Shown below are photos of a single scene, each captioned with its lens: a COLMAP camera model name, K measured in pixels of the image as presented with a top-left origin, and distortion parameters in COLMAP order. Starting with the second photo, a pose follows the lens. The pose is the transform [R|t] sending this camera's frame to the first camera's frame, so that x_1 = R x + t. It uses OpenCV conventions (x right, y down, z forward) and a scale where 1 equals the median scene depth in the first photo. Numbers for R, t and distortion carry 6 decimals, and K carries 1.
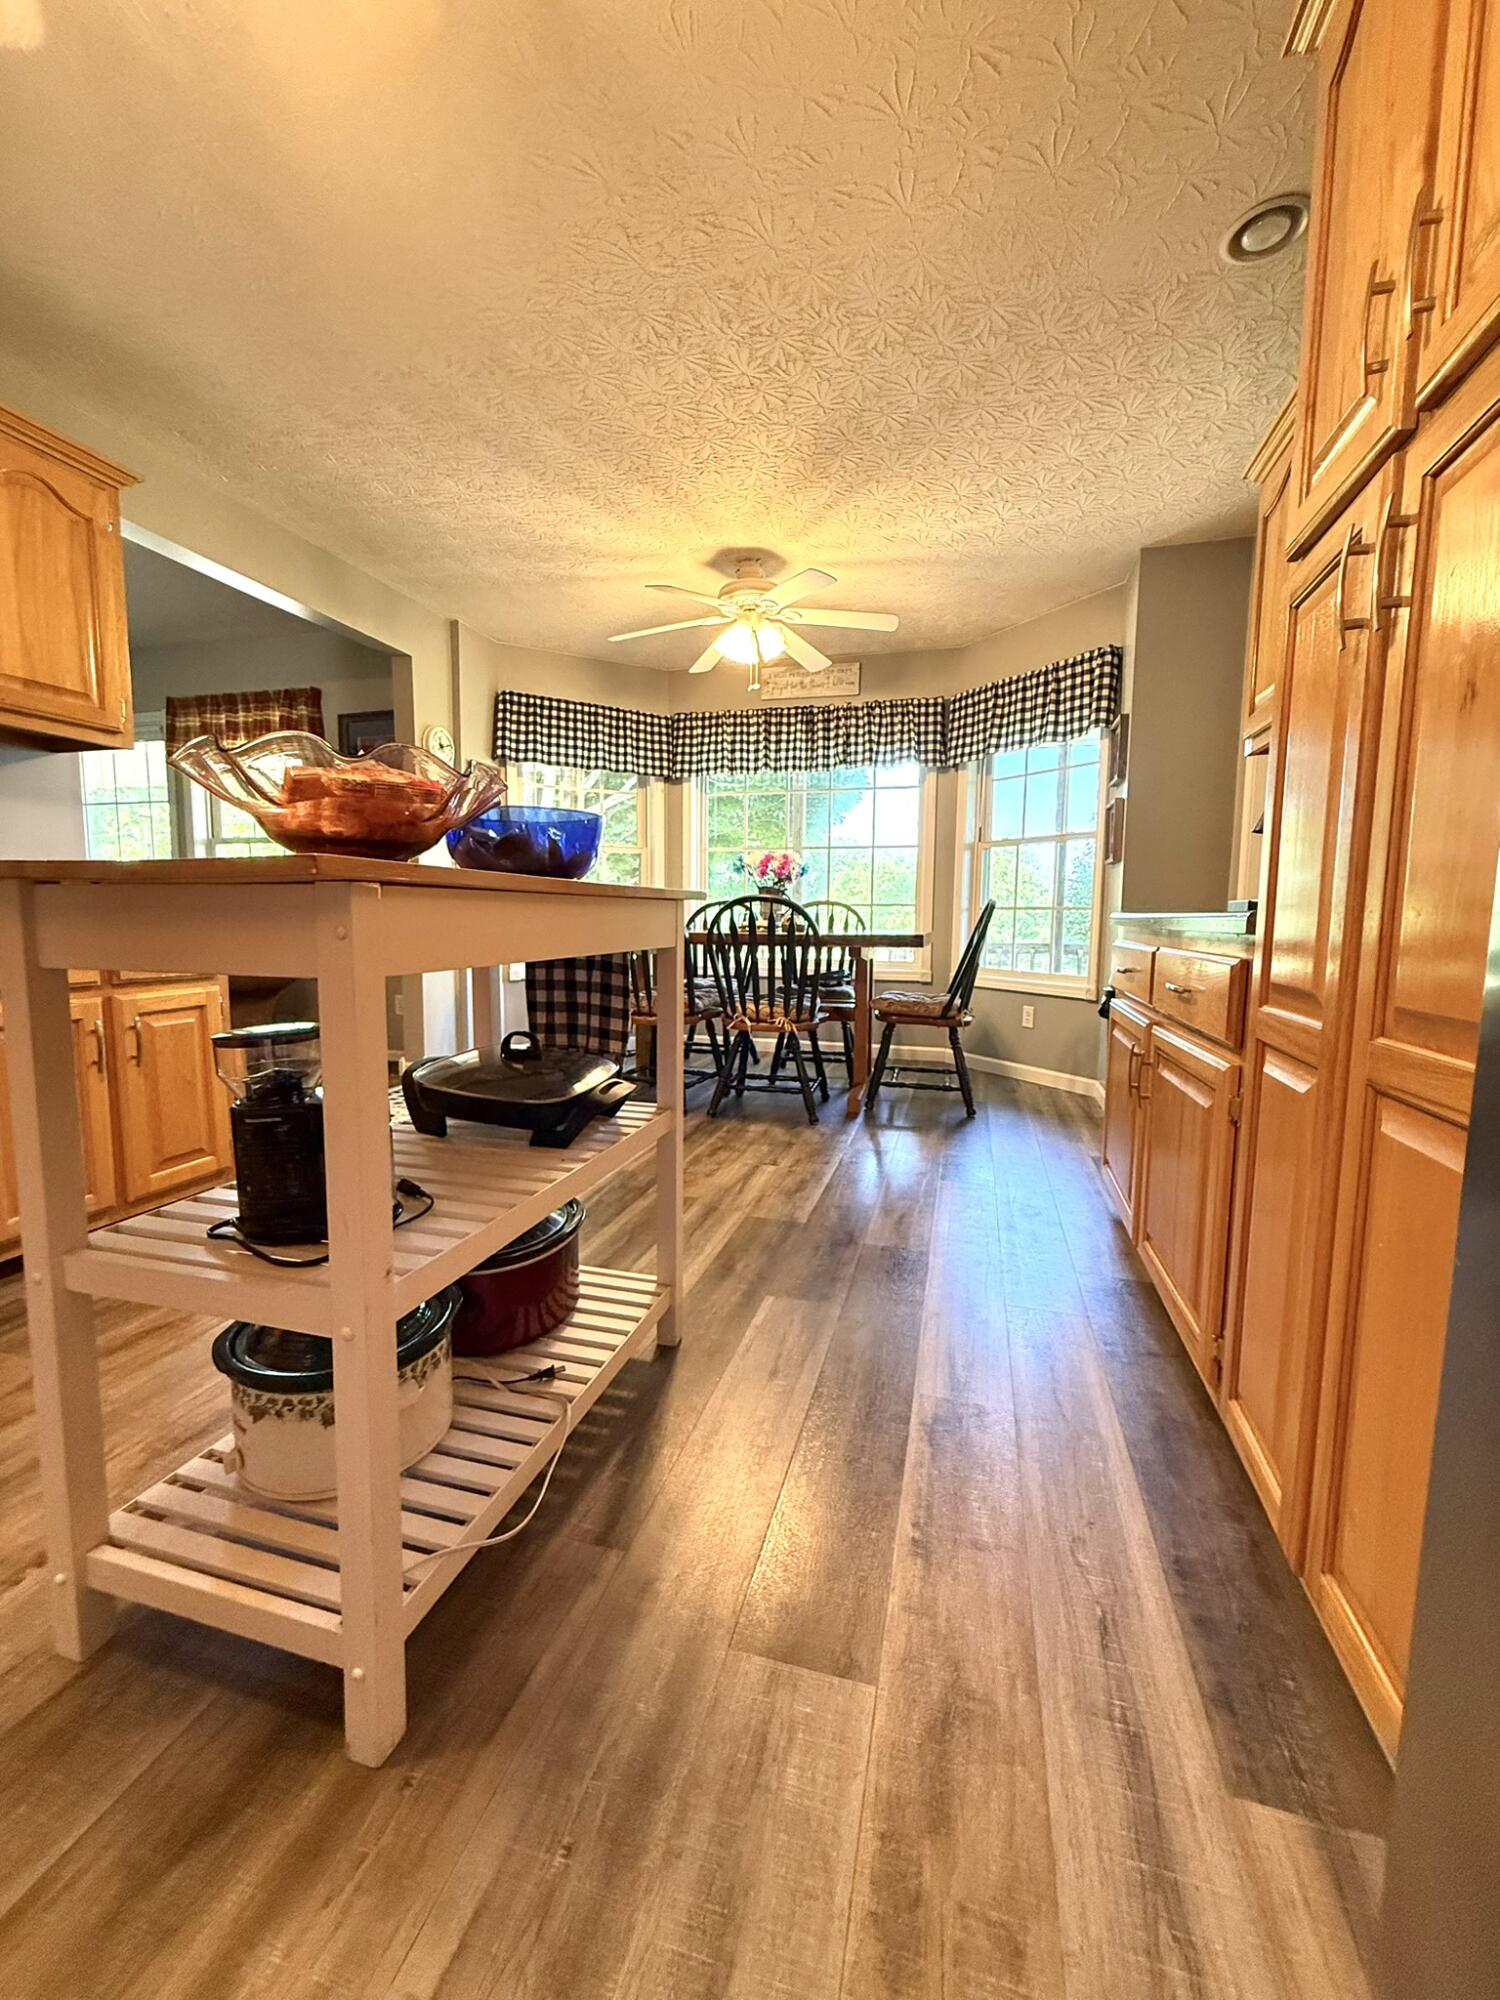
lens RADIAL K [[798.0, 0, 752.7], [0, 798.0, 997.2], [0, 0, 1]] dist [0.001627, 0.000092]
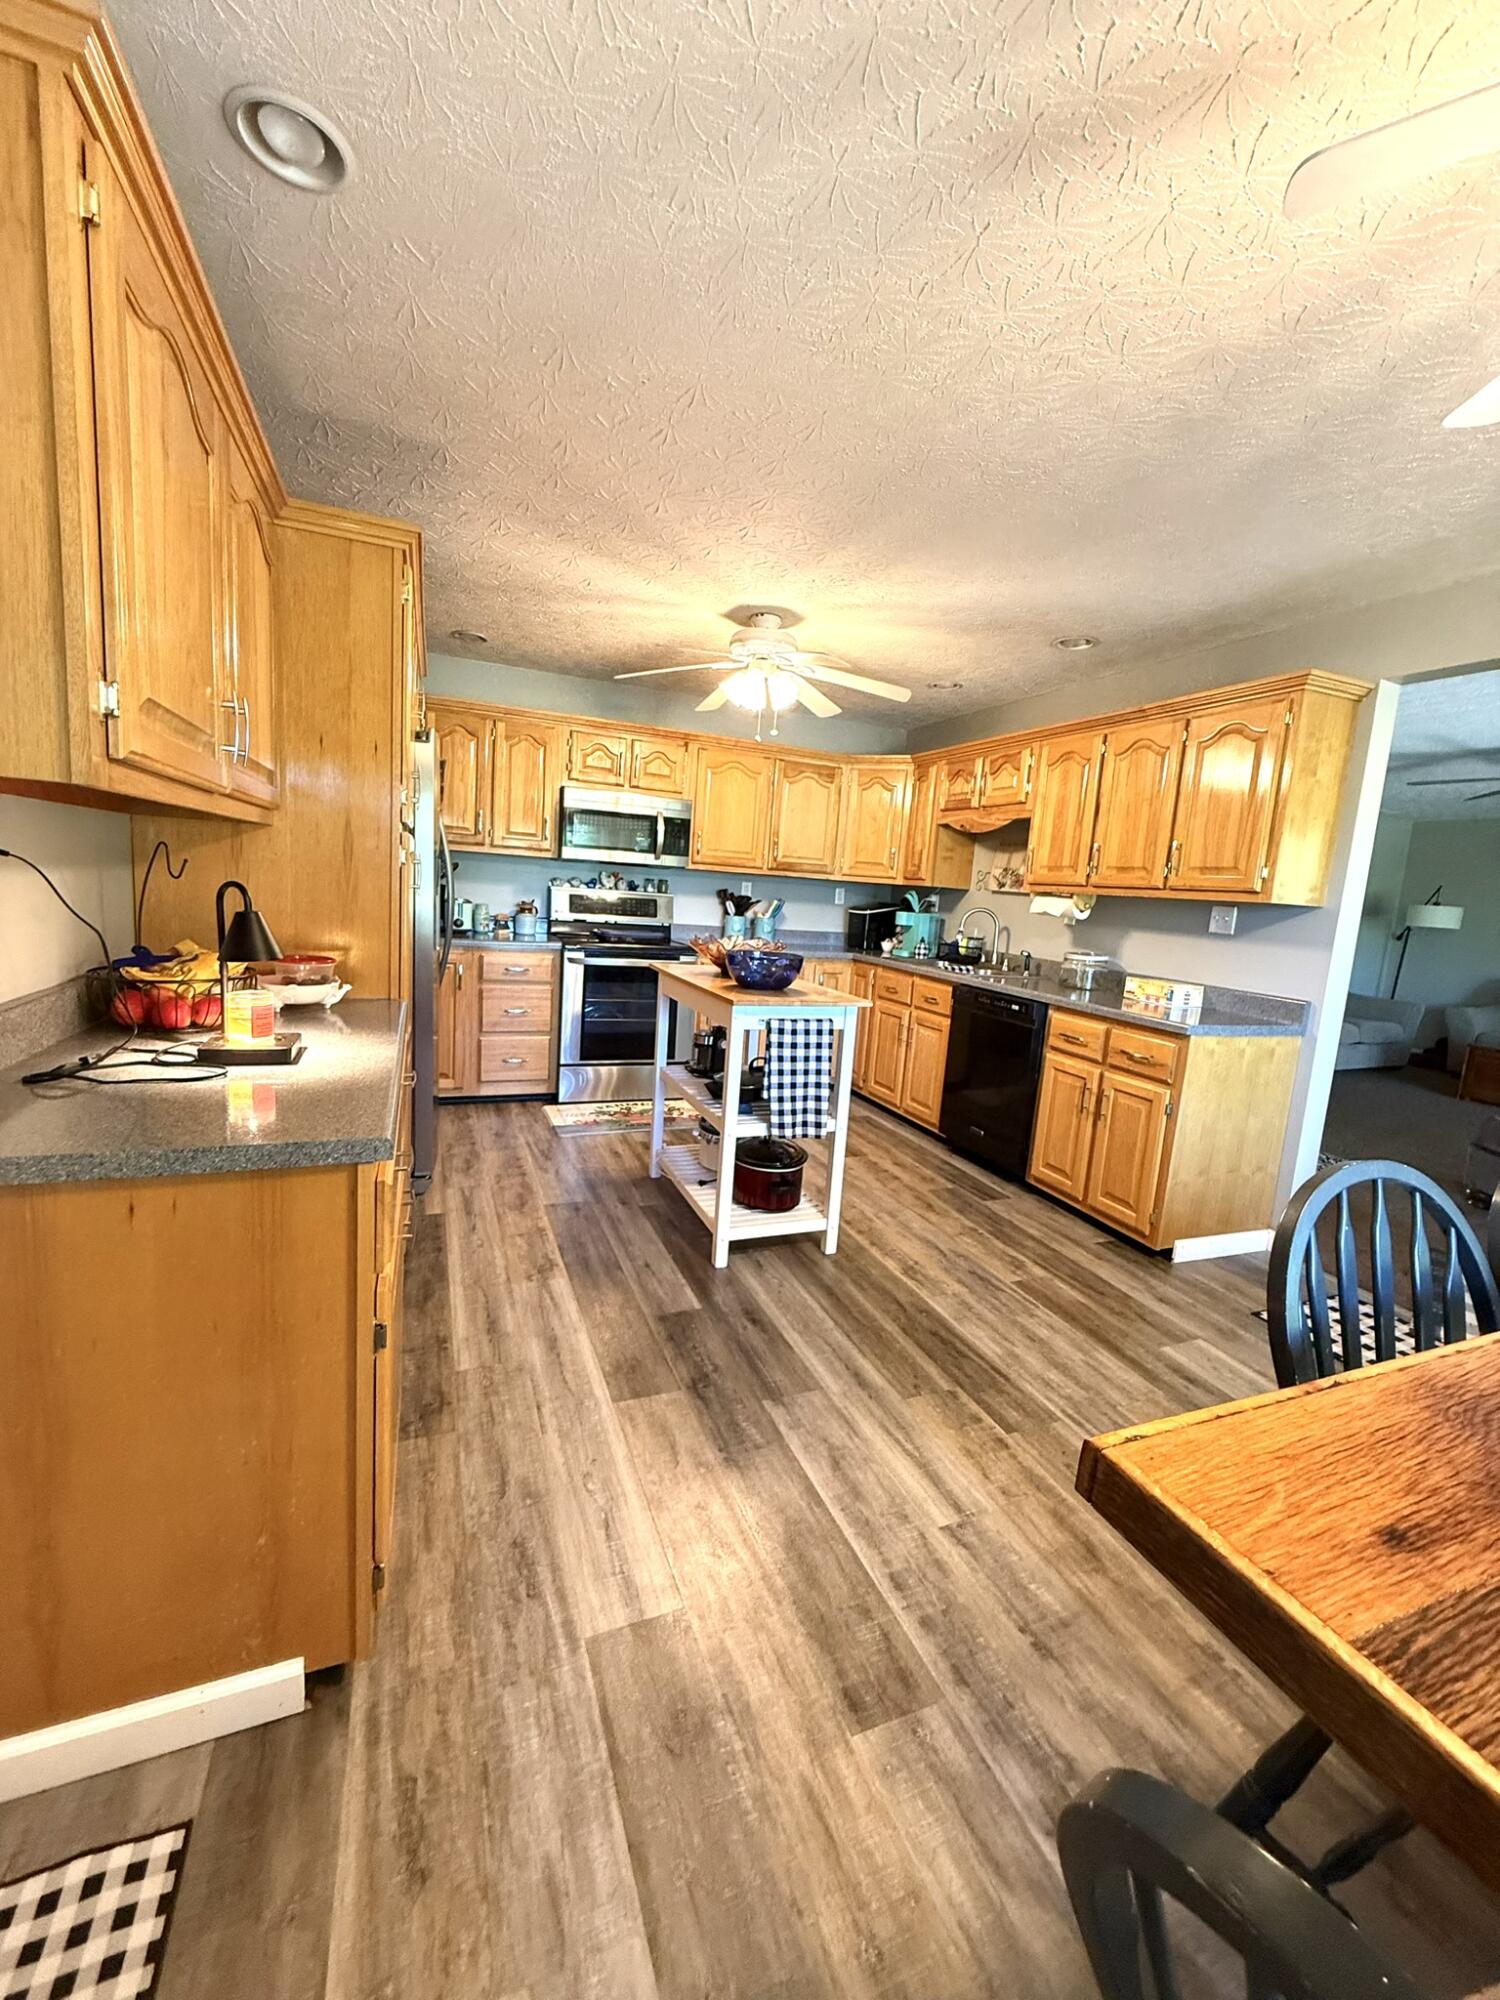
lens RADIAL K [[798.0, 0, 752.7], [0, 798.0, 997.2], [0, 0, 1]] dist [0.001627, 0.000092]
pose [[-0.789811, 0.017139, -0.613111, 0.490748], [-0.141426, 0.967585, 0.209233, -0.268151], [0.596823, 0.251964, -0.761785, 1.259757]]
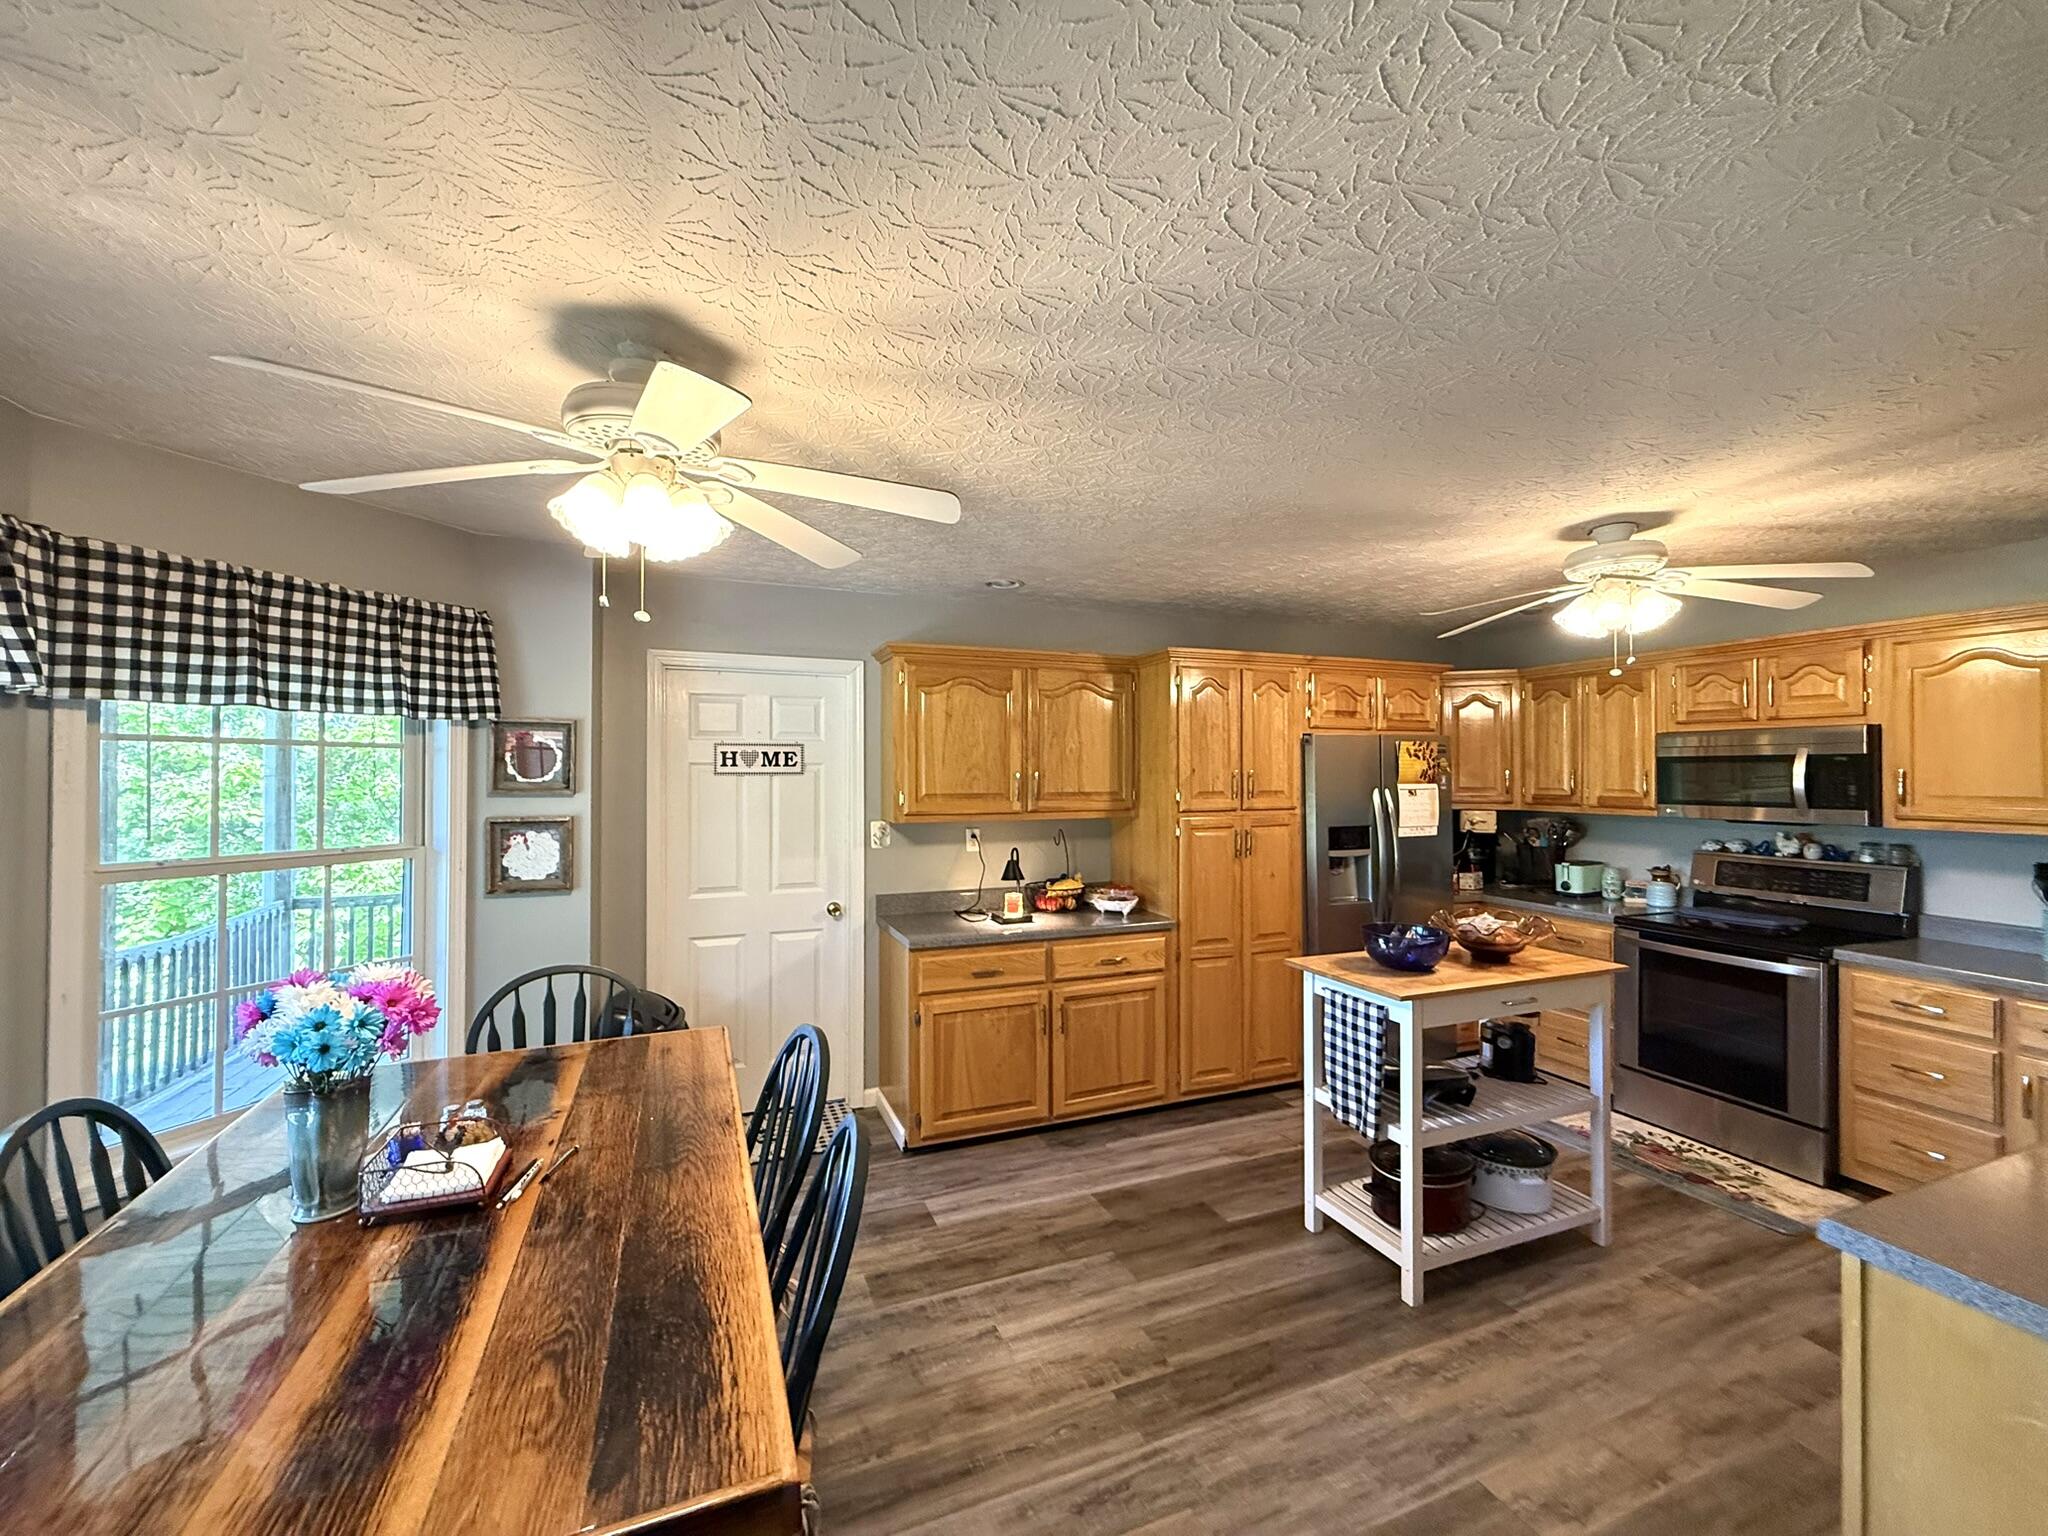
lens RADIAL K [[817.1, 0, 1019.4], [0, 817.1, 765.2], [0, 0, 1]] dist [0.001627, 0.000092]
pose [[-0.601900, -0.005951, 0.798549, -0.637341], [0.073854, 0.995272, 0.063084, -0.401252], [-0.795149, 0.096947, -0.598615, 1.411871]]
